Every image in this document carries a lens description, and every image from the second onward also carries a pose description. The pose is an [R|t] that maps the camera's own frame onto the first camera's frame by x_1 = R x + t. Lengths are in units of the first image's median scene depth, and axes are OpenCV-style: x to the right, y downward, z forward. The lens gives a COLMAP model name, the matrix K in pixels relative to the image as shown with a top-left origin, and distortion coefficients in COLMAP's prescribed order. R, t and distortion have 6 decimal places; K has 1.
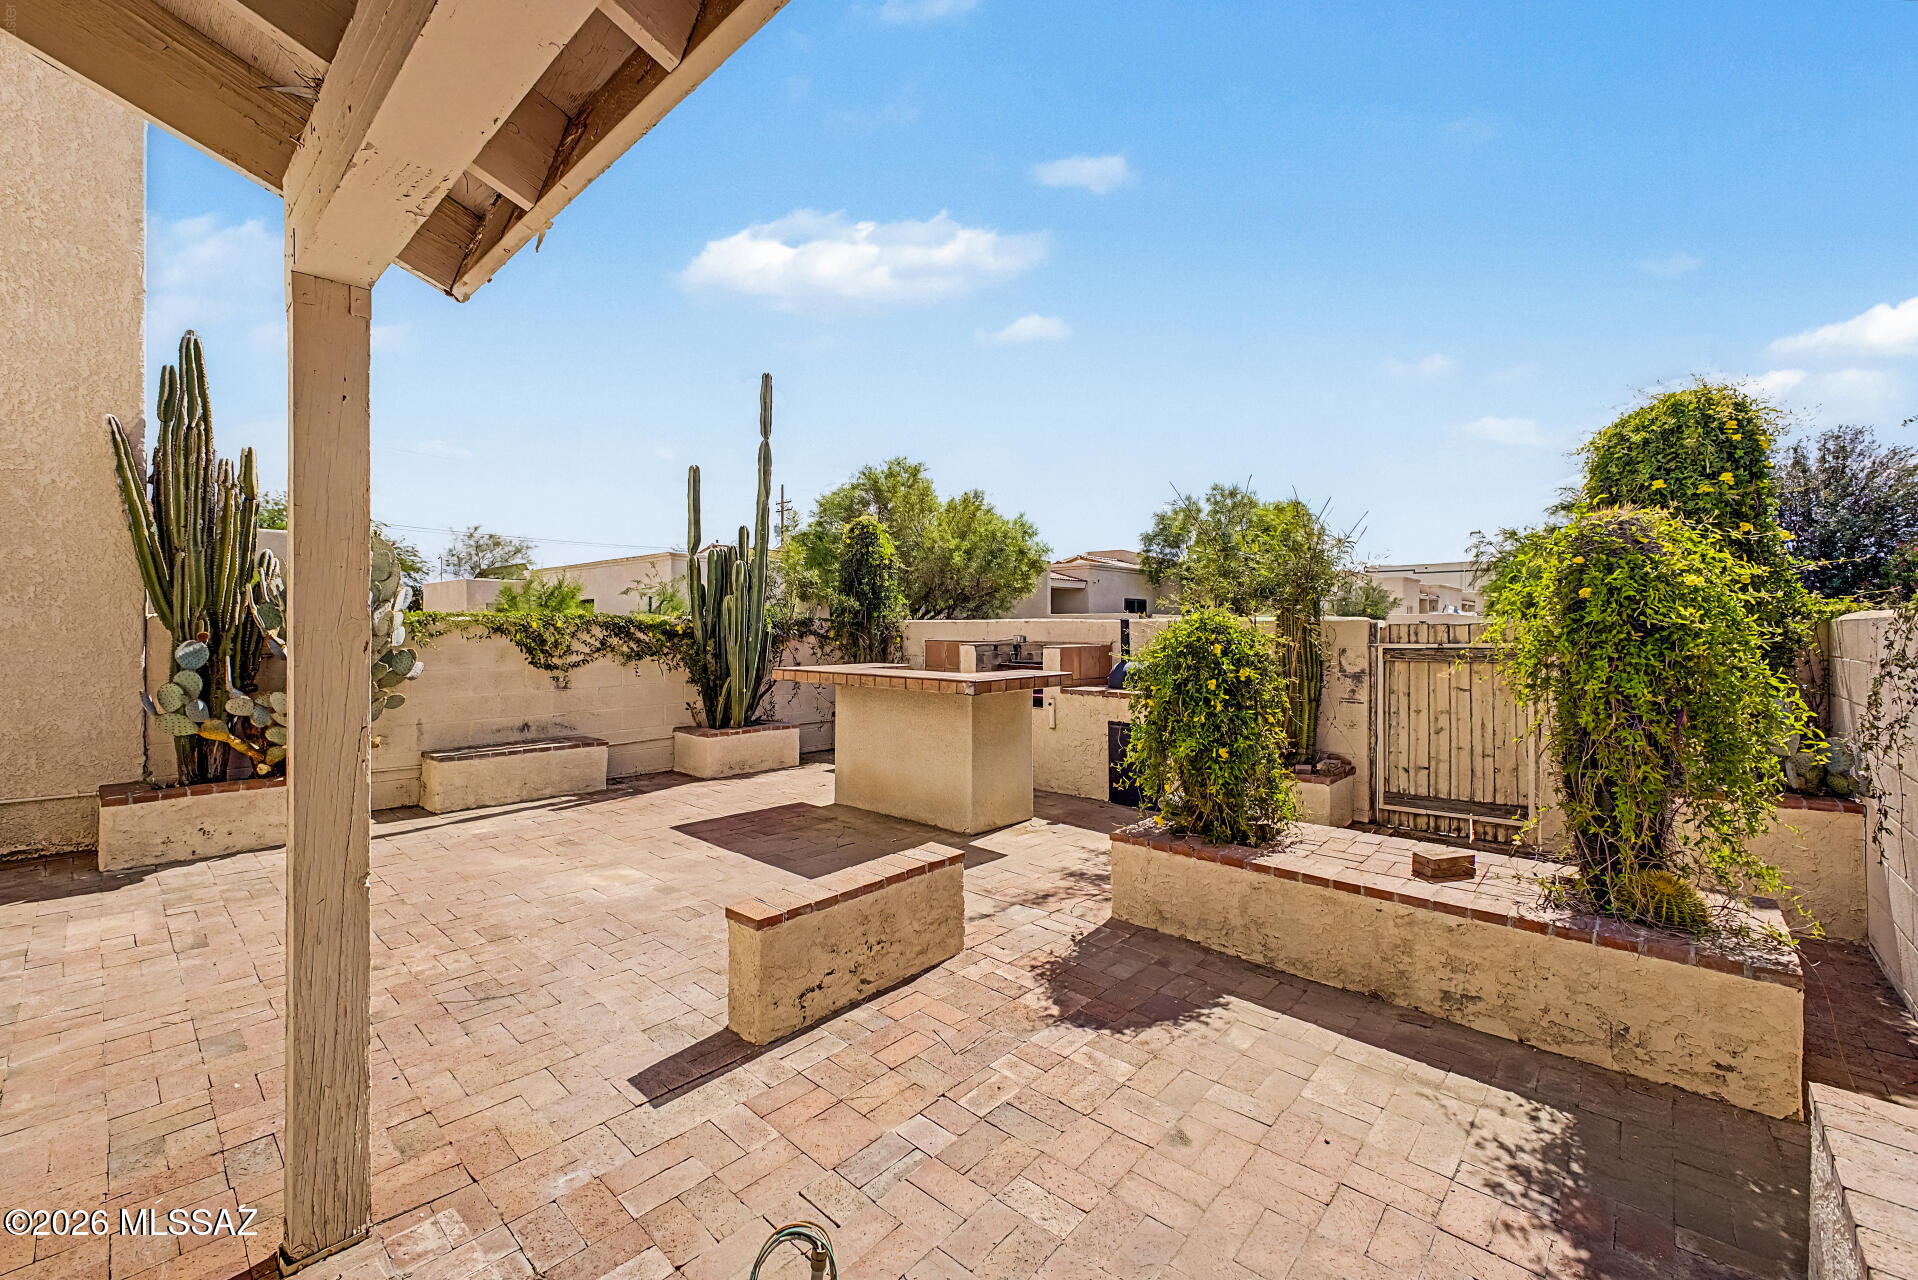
lens RADIAL K [[766.8, 0, 955.1], [0, 766.8, 624.2], [0, 0, 1]] dist [0.001408, 0.000059]
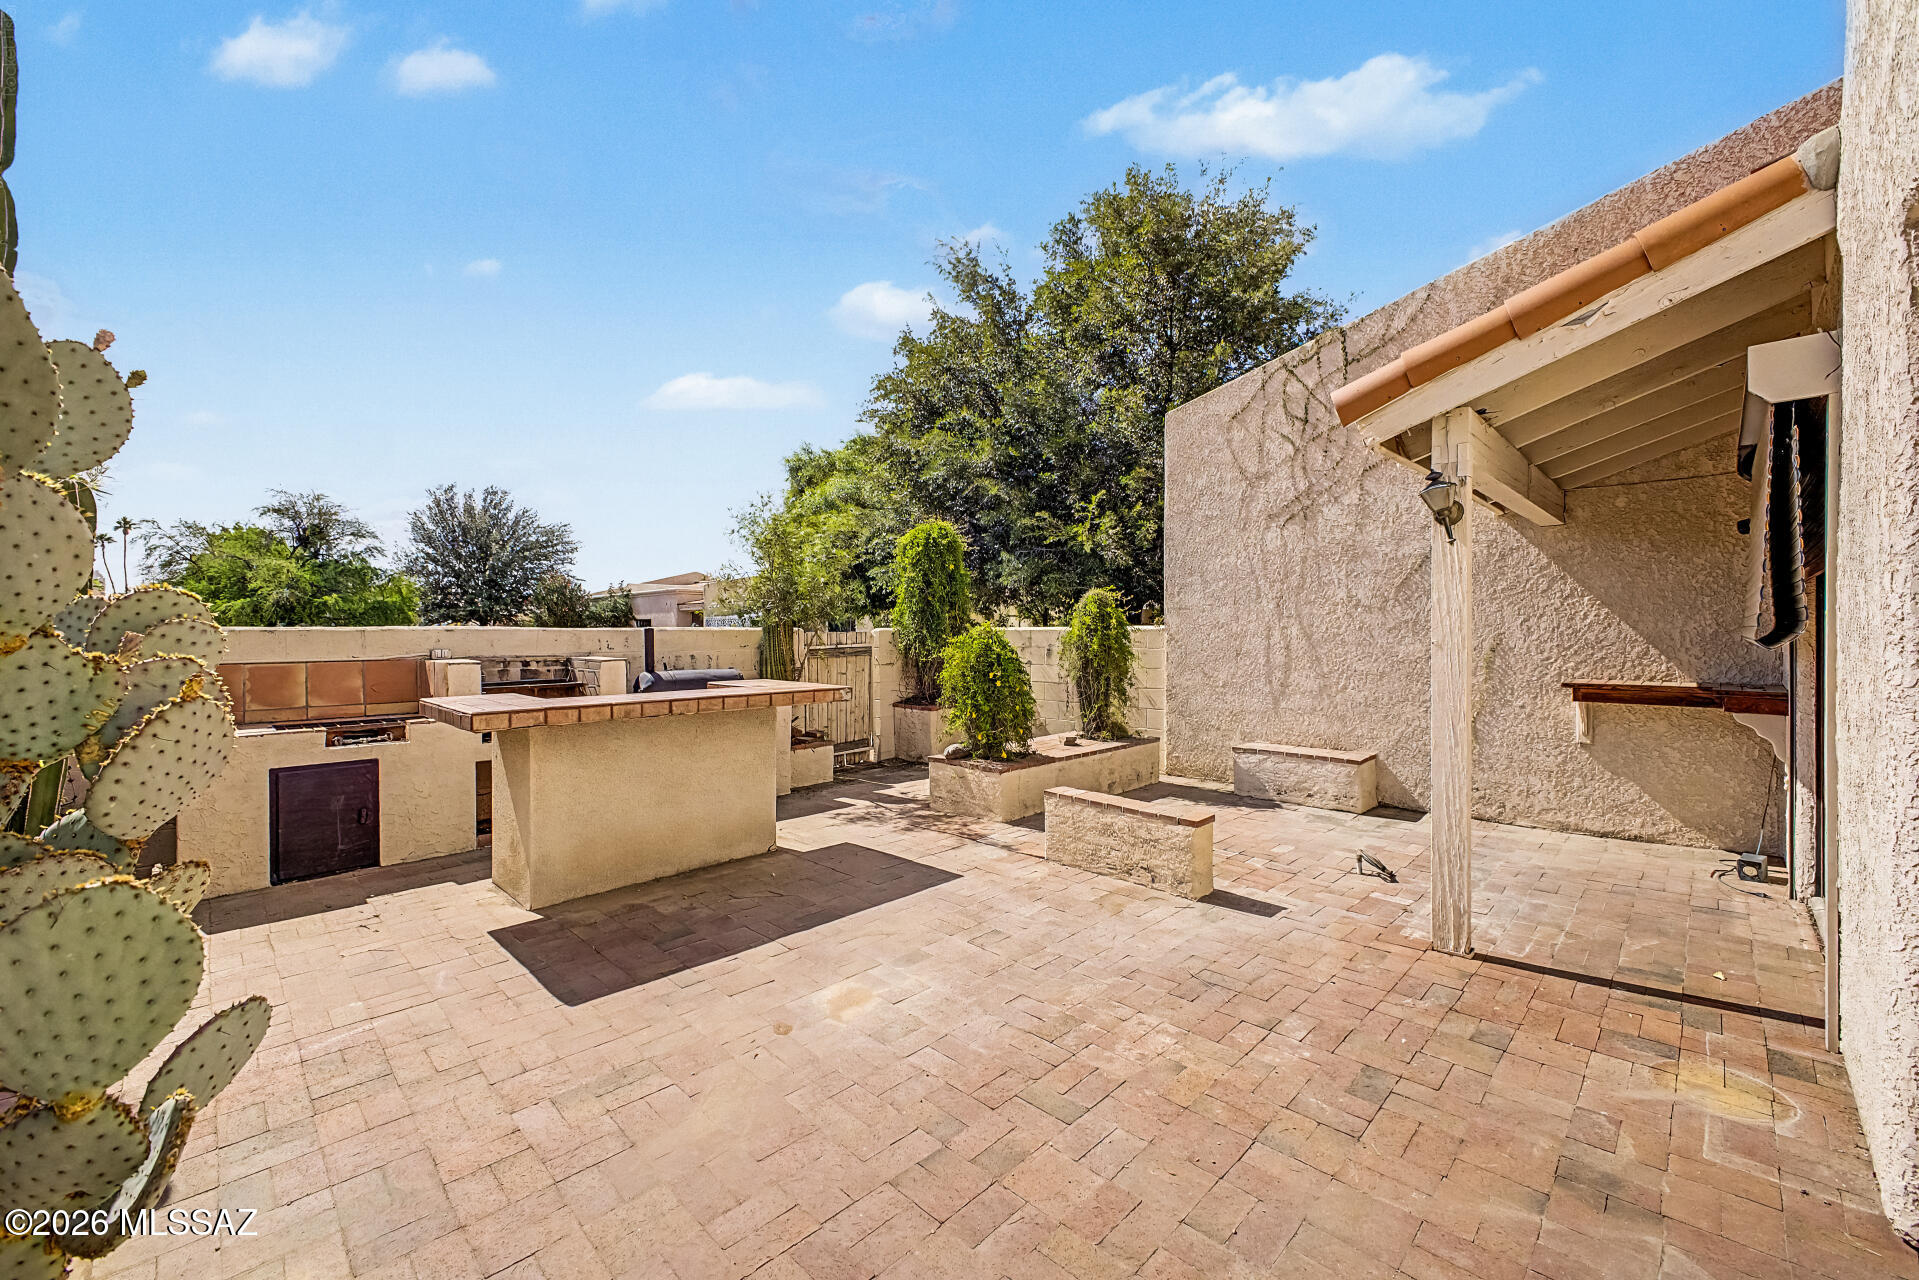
lens RADIAL K [[767.2, 0, 969.3], [0, 767.2, 631.2], [0, 0, 1]] dist [0.001408, 0.000059]
pose [[0.046615, -0.005705, 0.998897, -1.403311], [0.006424, 0.999965, 0.005411, -0.006872], [-0.998892, 0.006165, 0.046650, 1.063807]]
